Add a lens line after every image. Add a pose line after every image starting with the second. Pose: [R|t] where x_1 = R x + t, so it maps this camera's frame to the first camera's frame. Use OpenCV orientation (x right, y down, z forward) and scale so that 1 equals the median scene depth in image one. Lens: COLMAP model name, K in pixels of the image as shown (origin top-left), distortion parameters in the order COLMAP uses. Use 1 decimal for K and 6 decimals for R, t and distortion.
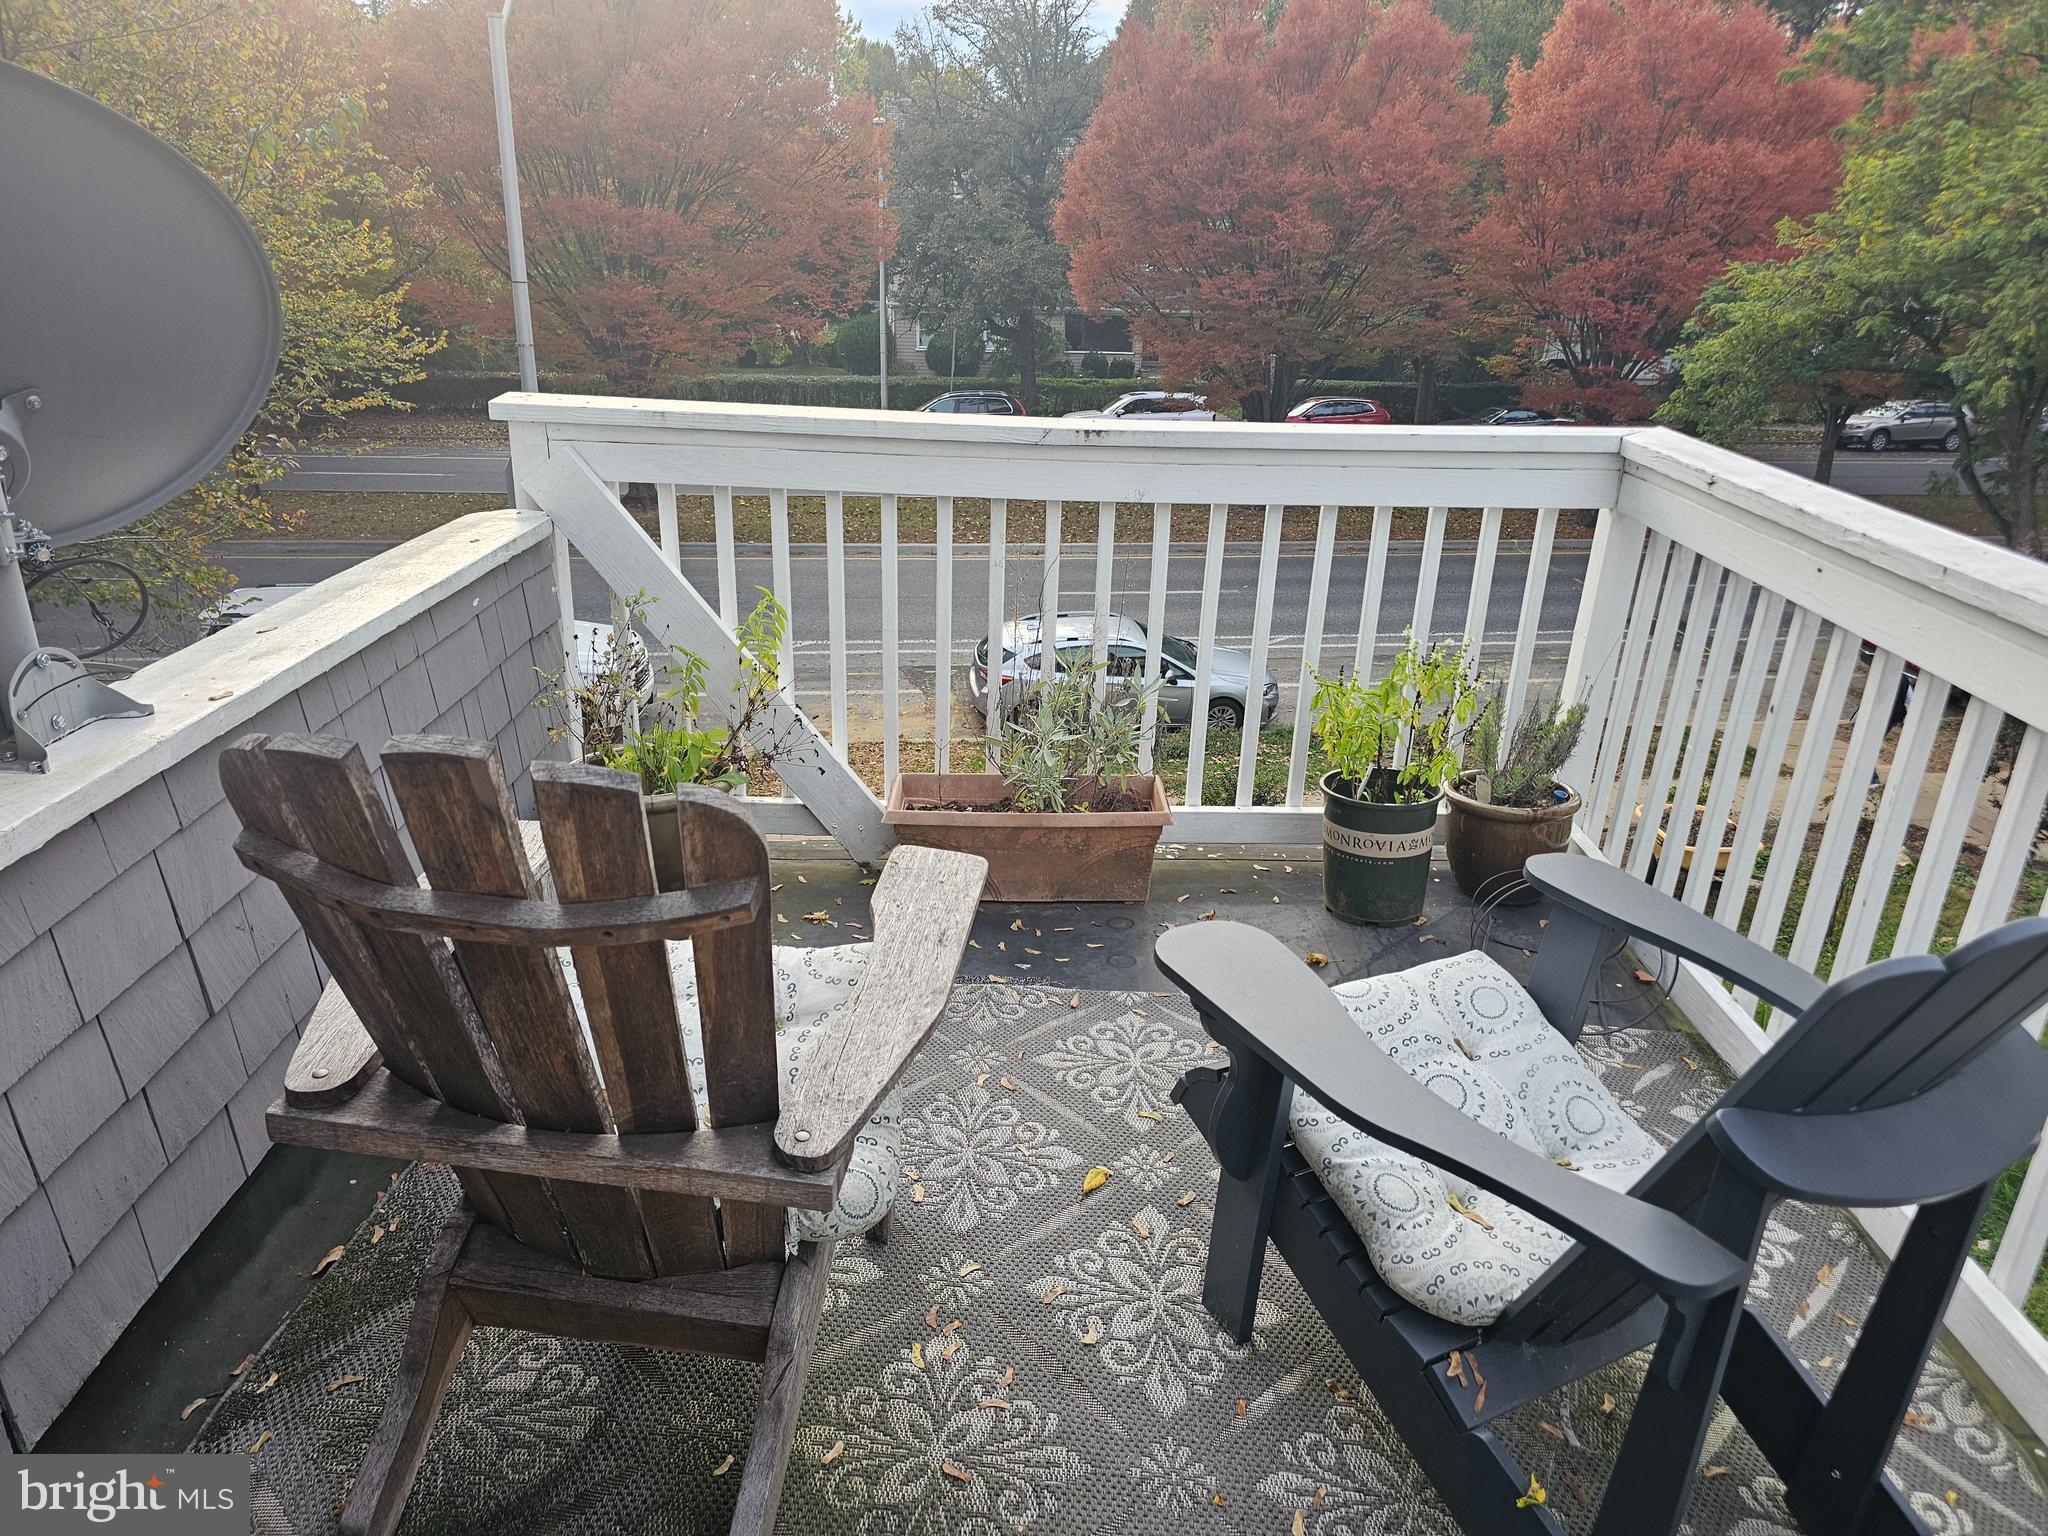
lens RADIAL K [[1365.2, 0, 1024.0], [0, 1365.2, 768.0], [0, 0, 1]] dist [0.061742, -0.057555]
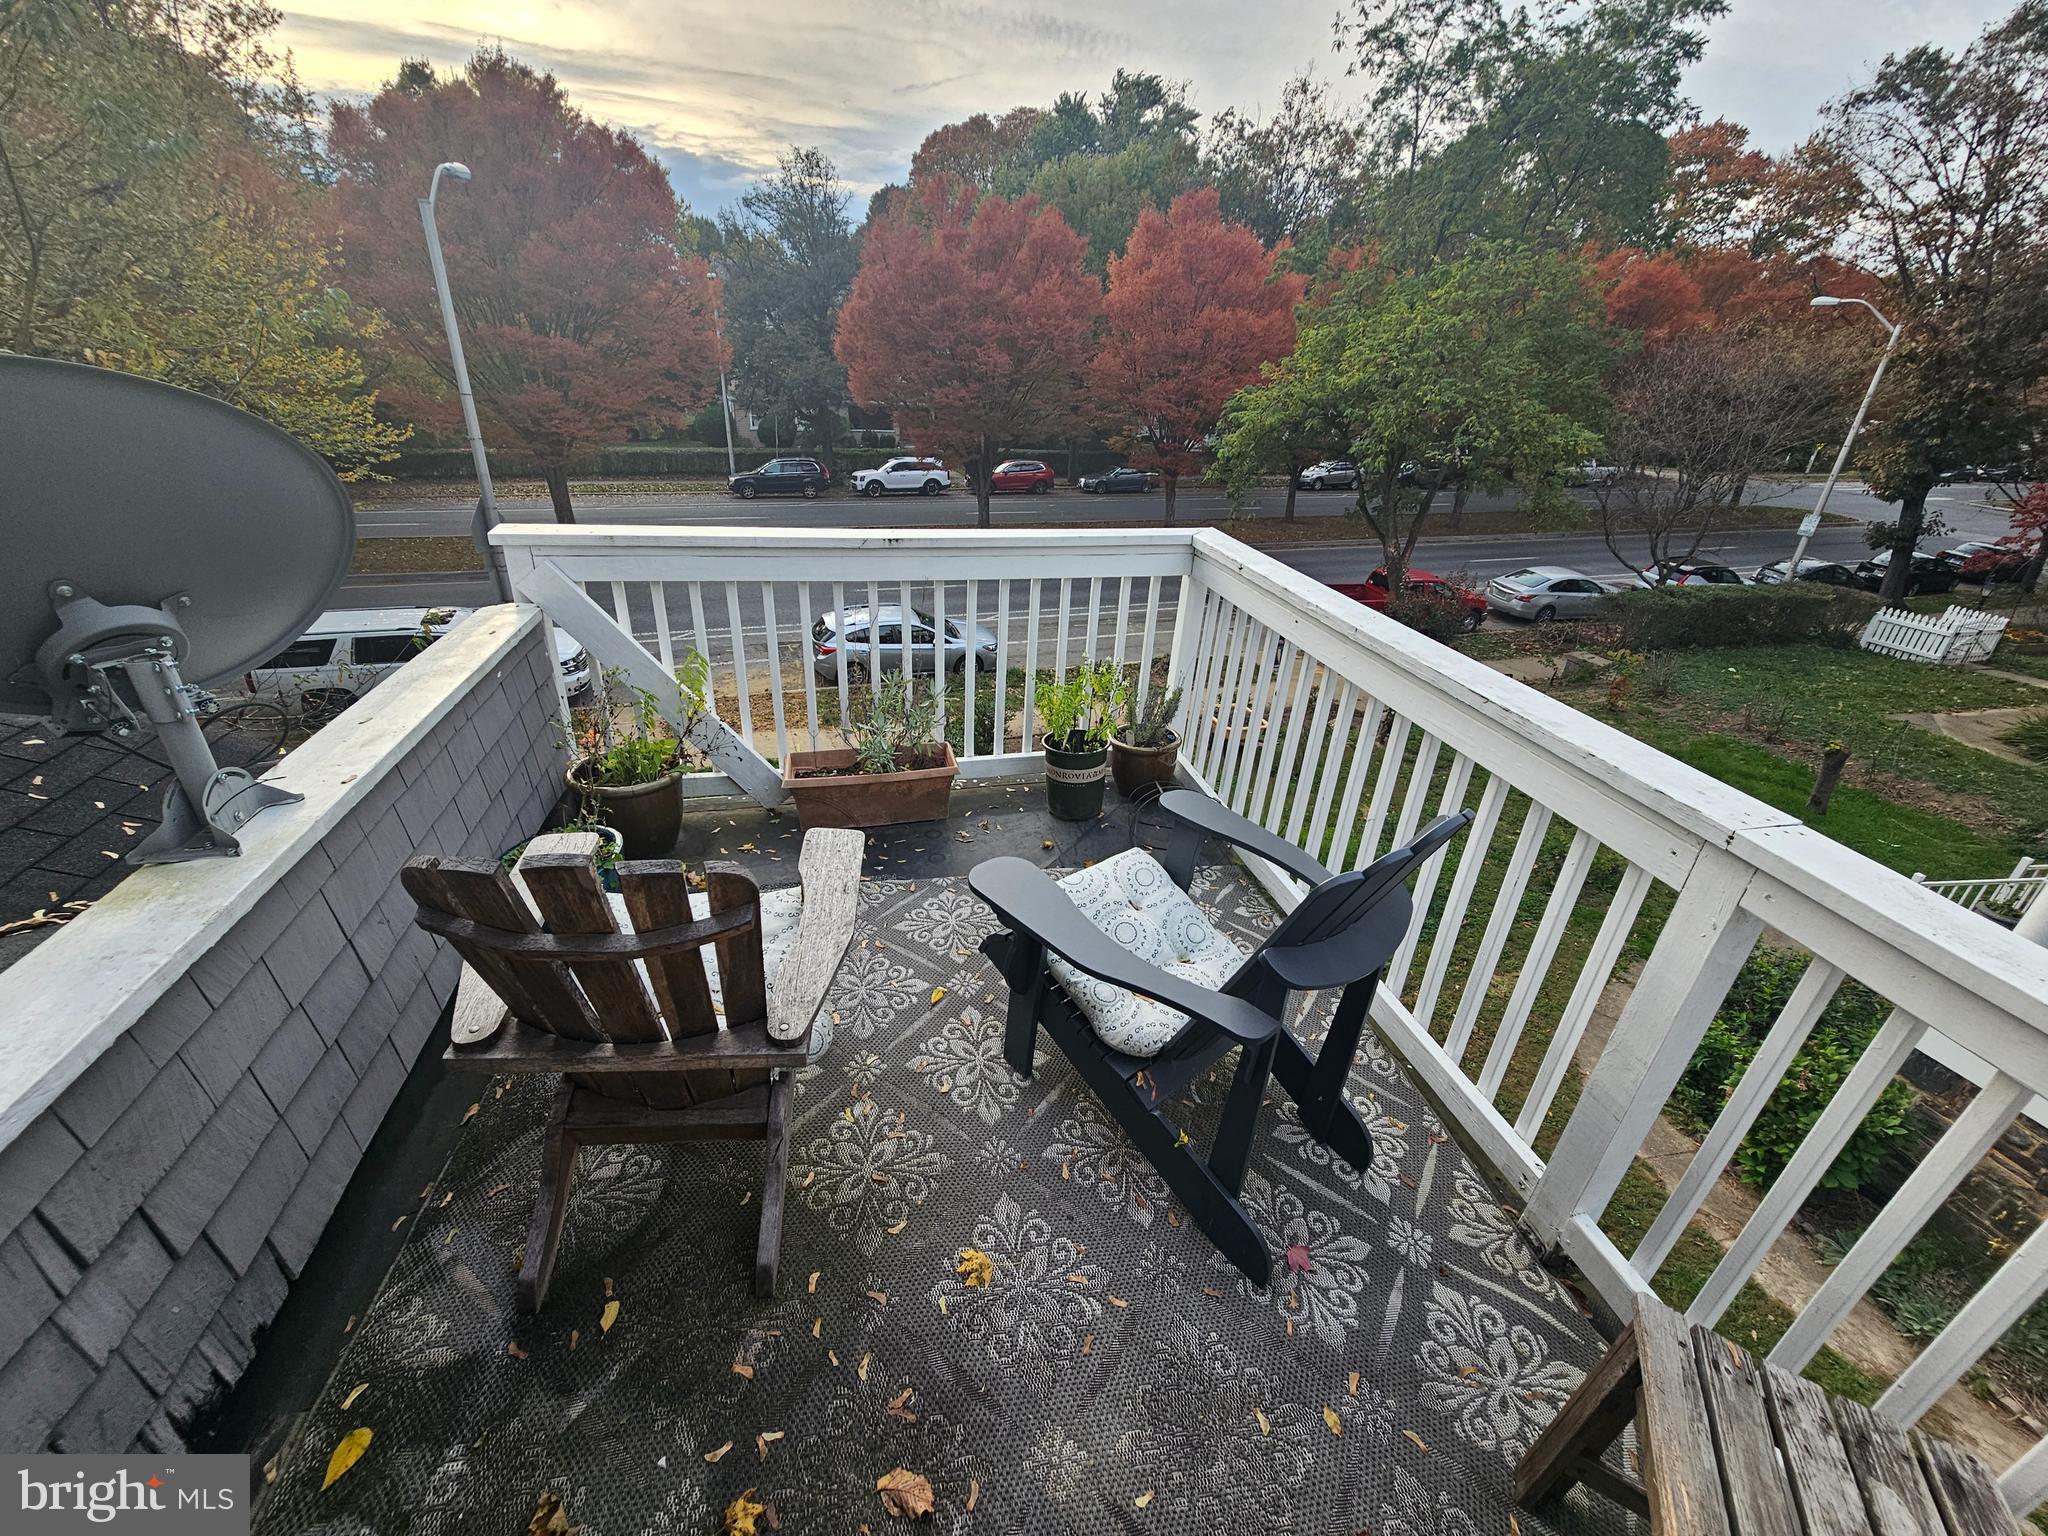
lens RADIAL K [[834.2, 0, 1024.0], [0, 834.2, 768.0], [0, 0, 1]] dist [0.001151, -0.000498]
pose [[0.976078, -0.084338, 0.200399, -0.033132], [0.066133, 0.993194, 0.095874, -0.096054], [-0.207121, -0.080328, 0.975012, -0.048312]]
